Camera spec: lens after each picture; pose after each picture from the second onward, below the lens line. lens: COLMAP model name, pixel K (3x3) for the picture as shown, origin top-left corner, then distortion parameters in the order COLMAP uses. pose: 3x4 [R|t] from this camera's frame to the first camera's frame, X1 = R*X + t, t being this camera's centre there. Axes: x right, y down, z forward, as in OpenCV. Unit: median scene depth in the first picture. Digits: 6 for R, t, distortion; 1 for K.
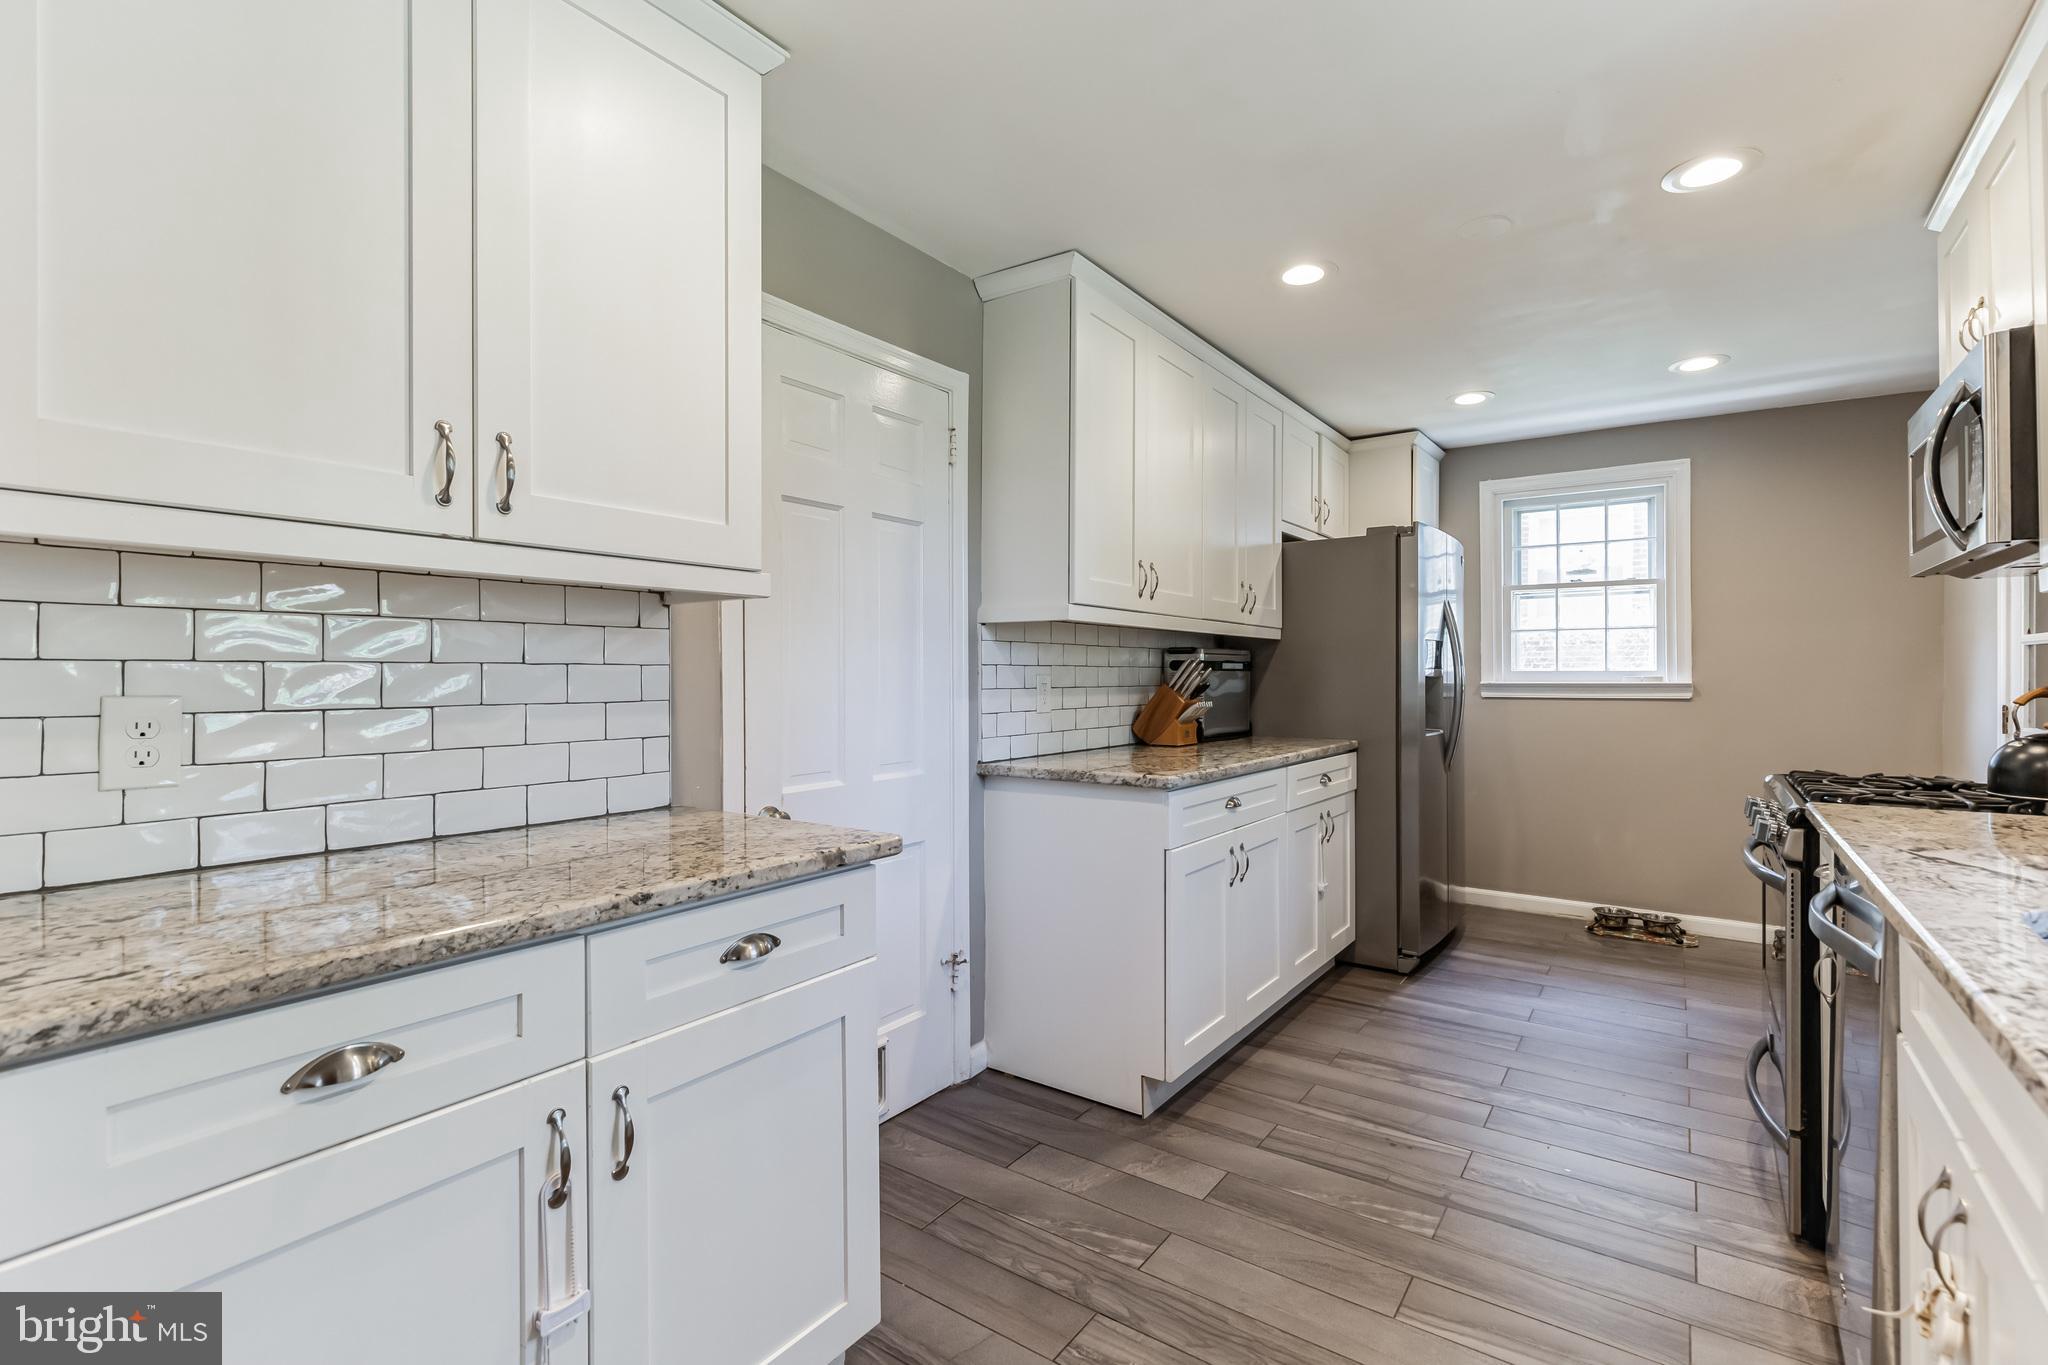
lens RADIAL K [[933.2, 0, 1027.9], [0, 933.2, 676.8], [0, 0, 1]] dist [0.000166, -0.000072]
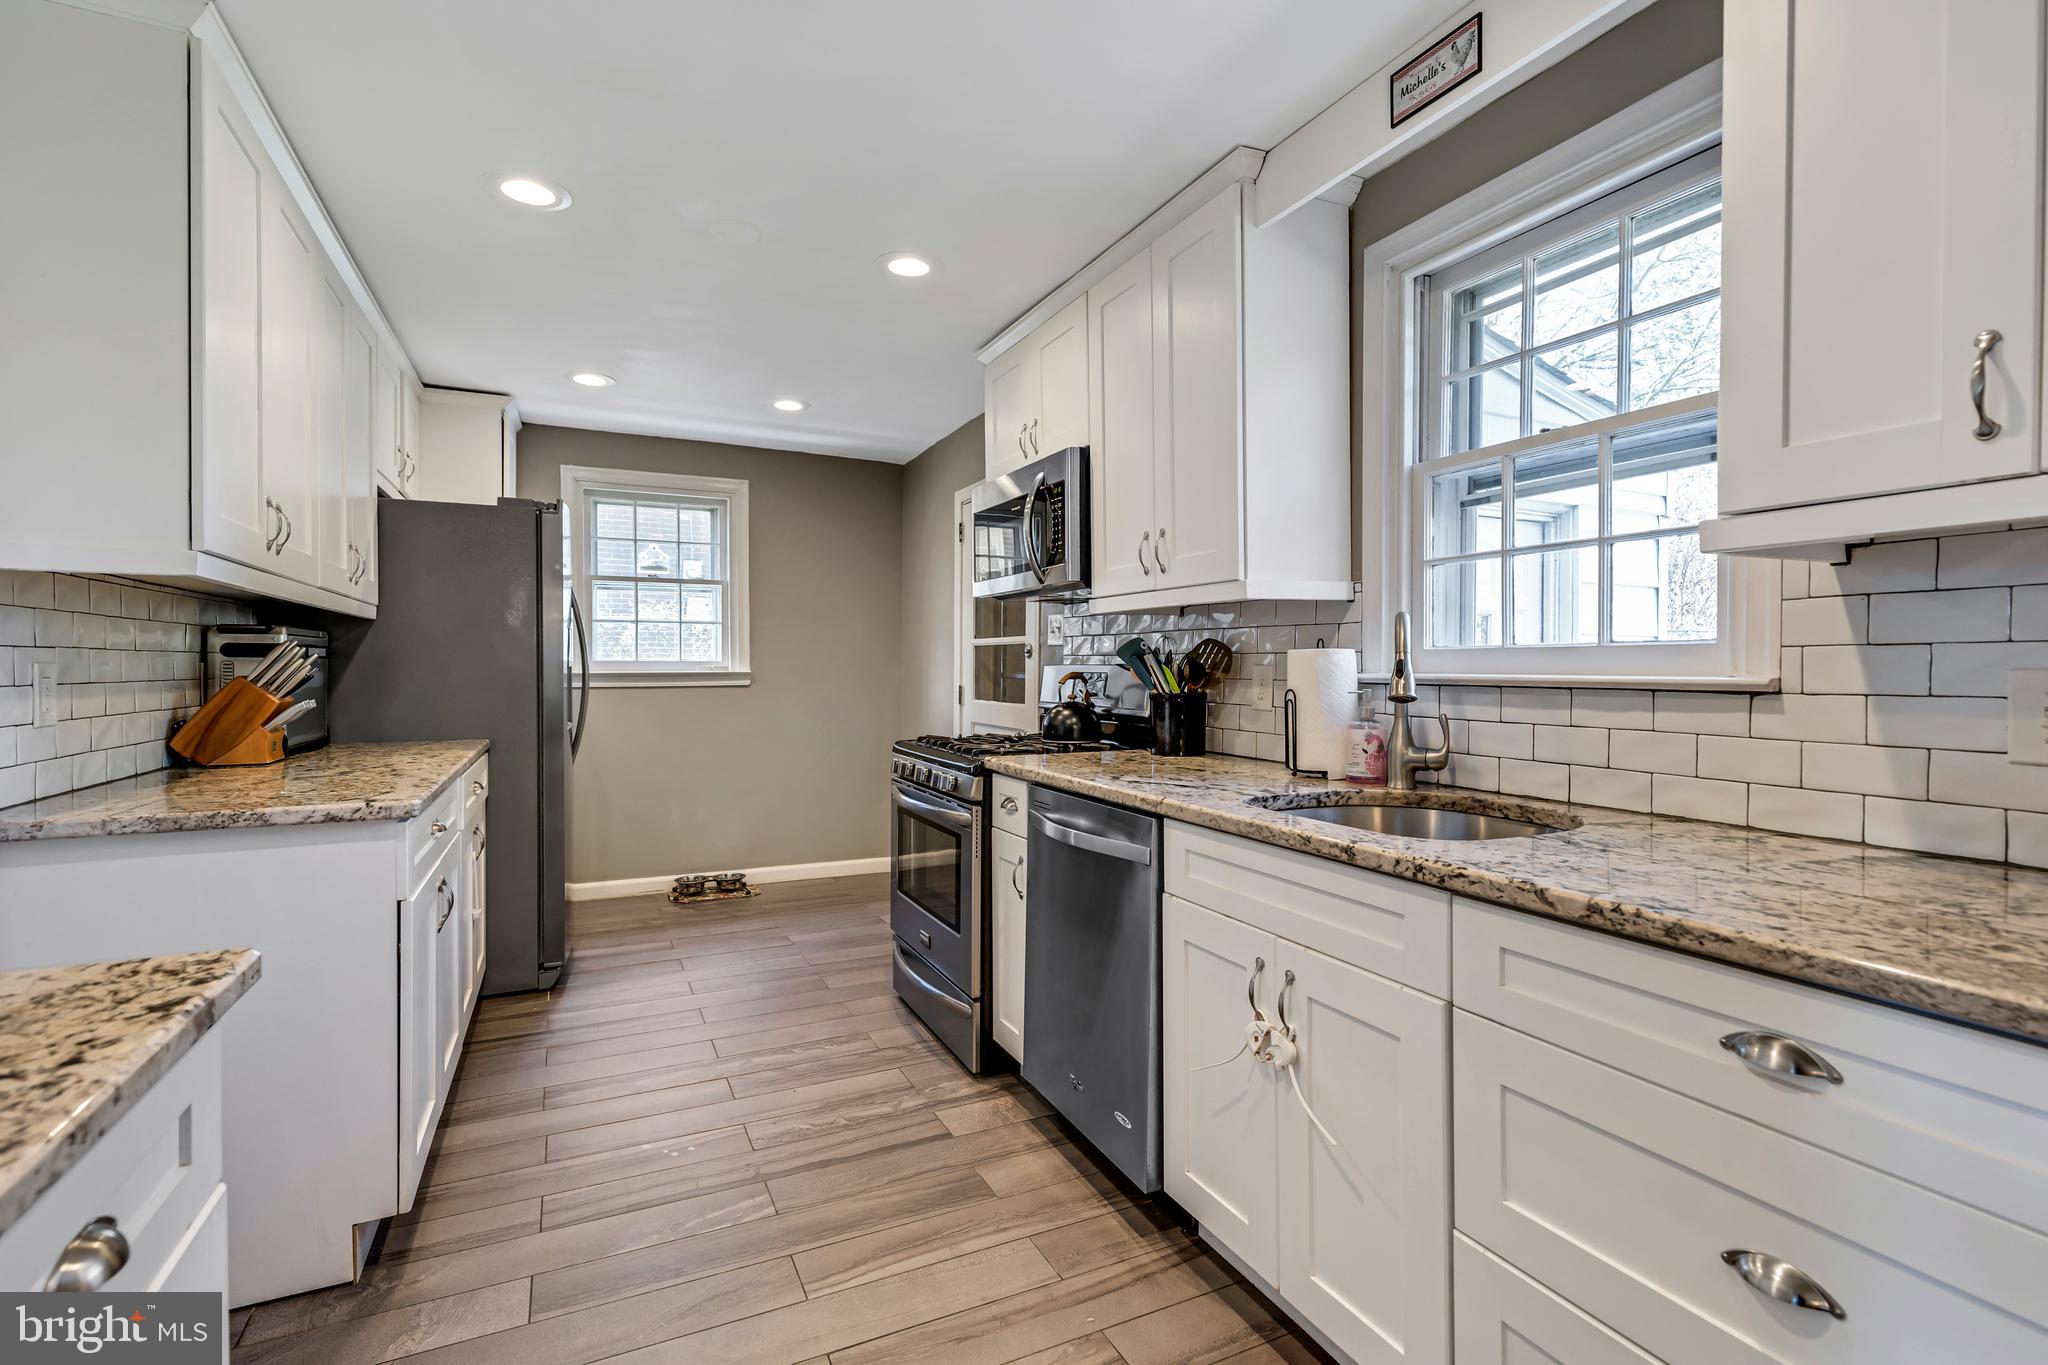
lens RADIAL K [[931.5, 0, 1040.0], [0, 931.5, 677.1], [0, 0, 1]] dist [0.004497, -0.000497]
pose [[0.480732, -0.009446, 0.876816, -0.164511], [-0.001040, 0.999935, 0.011342, -0.000507], [-0.876867, -0.006364, 0.480691, 0.130861]]
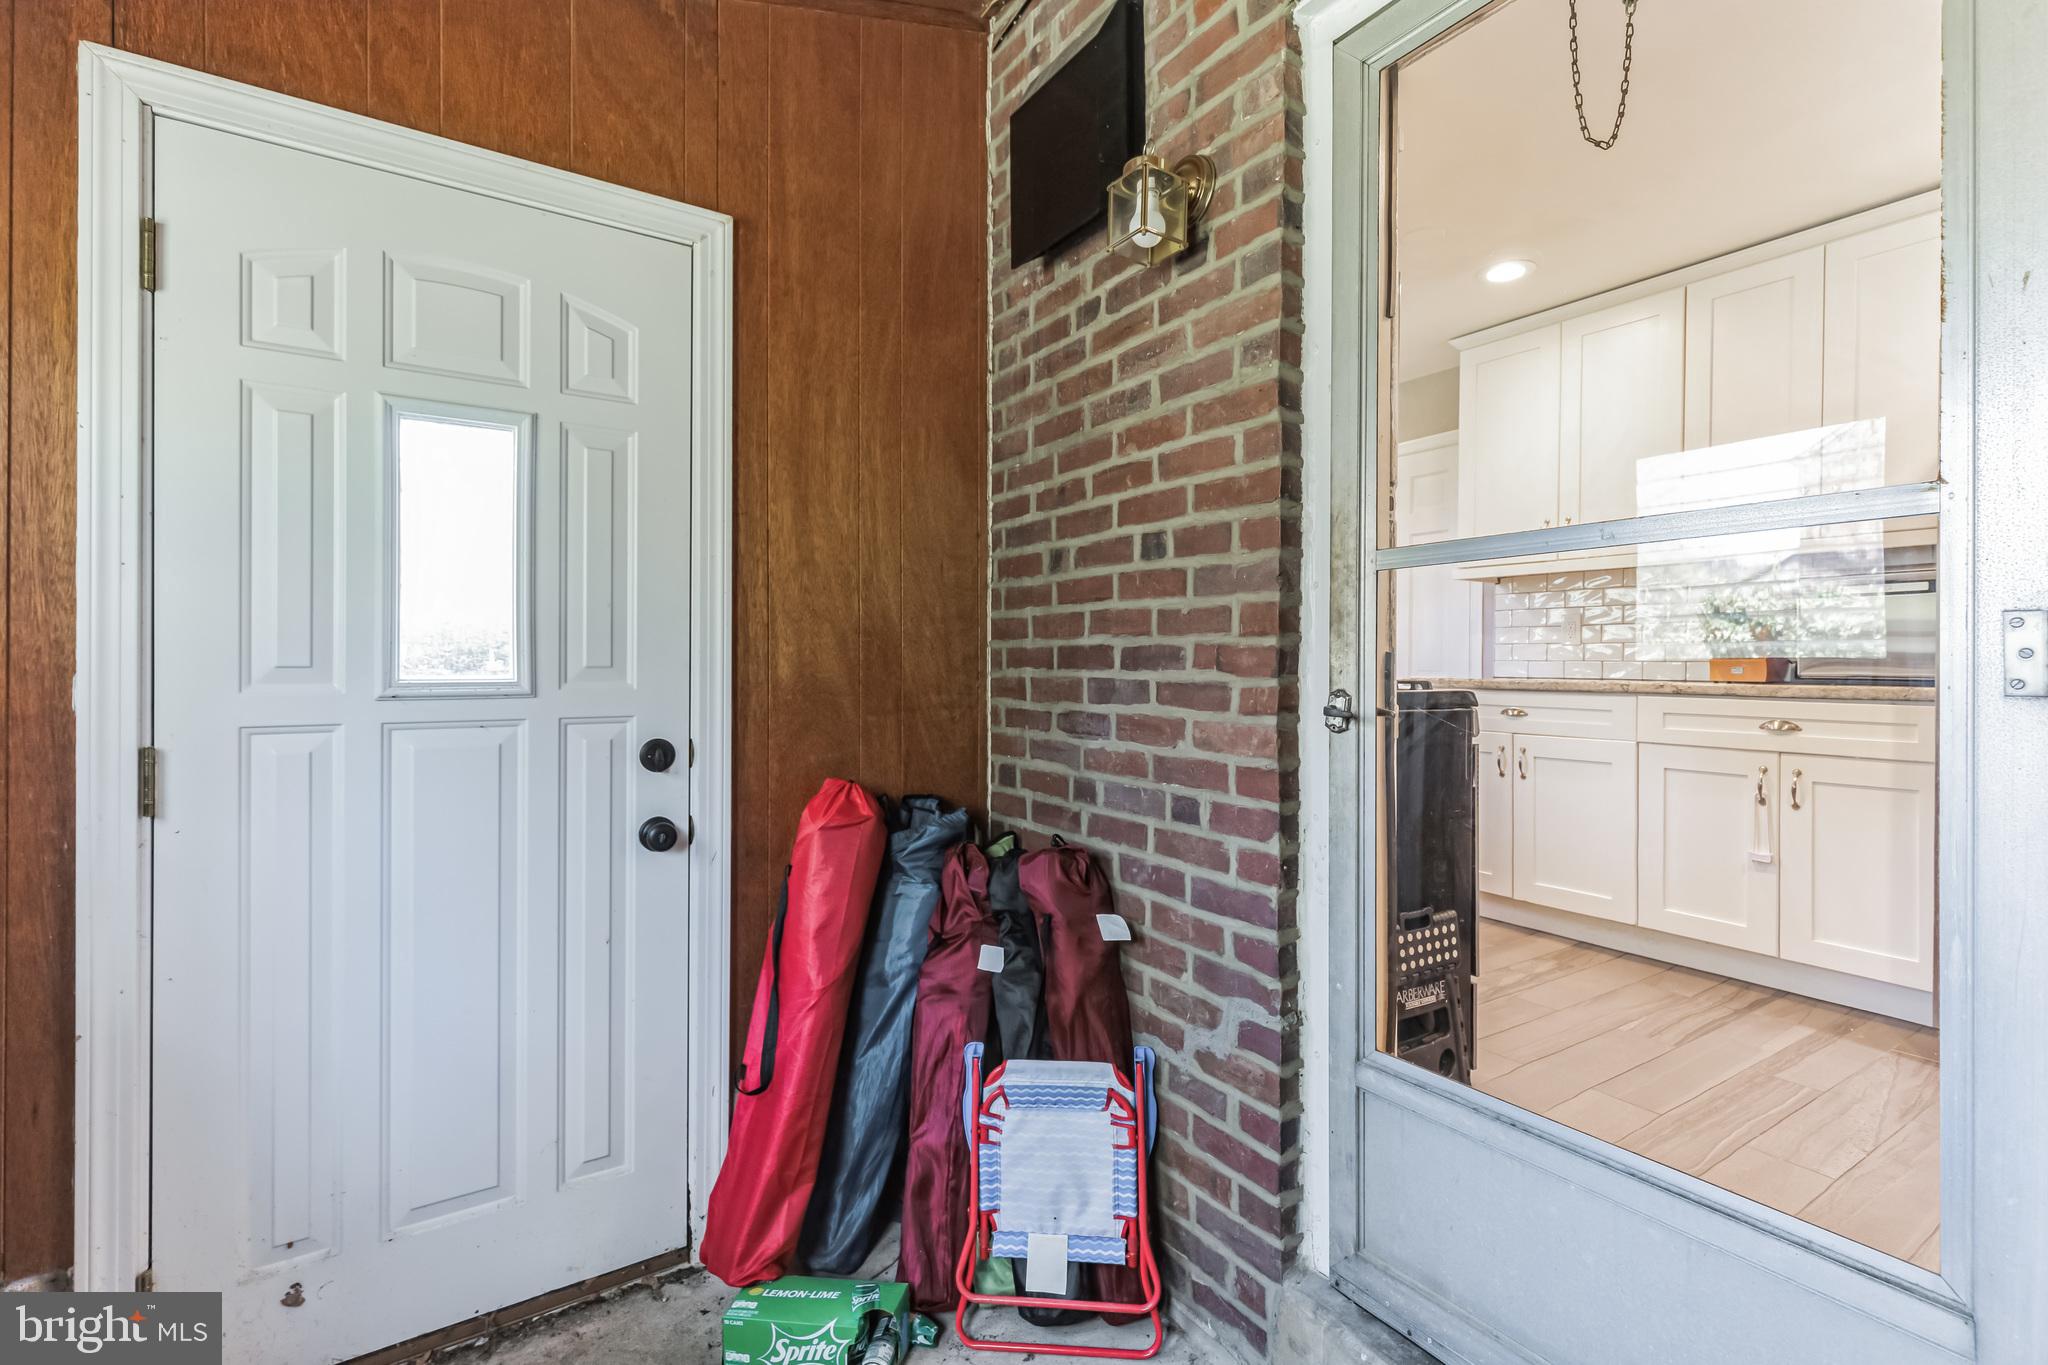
lens RADIAL K [[933.2, 0, 1023.6], [0, 933.2, 672.9], [0, 0, 1]] dist [0.000166, -0.000072]
pose [[-0.374613, 0.003854, -0.927173, 1.167692], [-0.006366, 0.999957, 0.006729, 0.059201], [0.927160, 0.008423, -0.374572, 0.636655]]
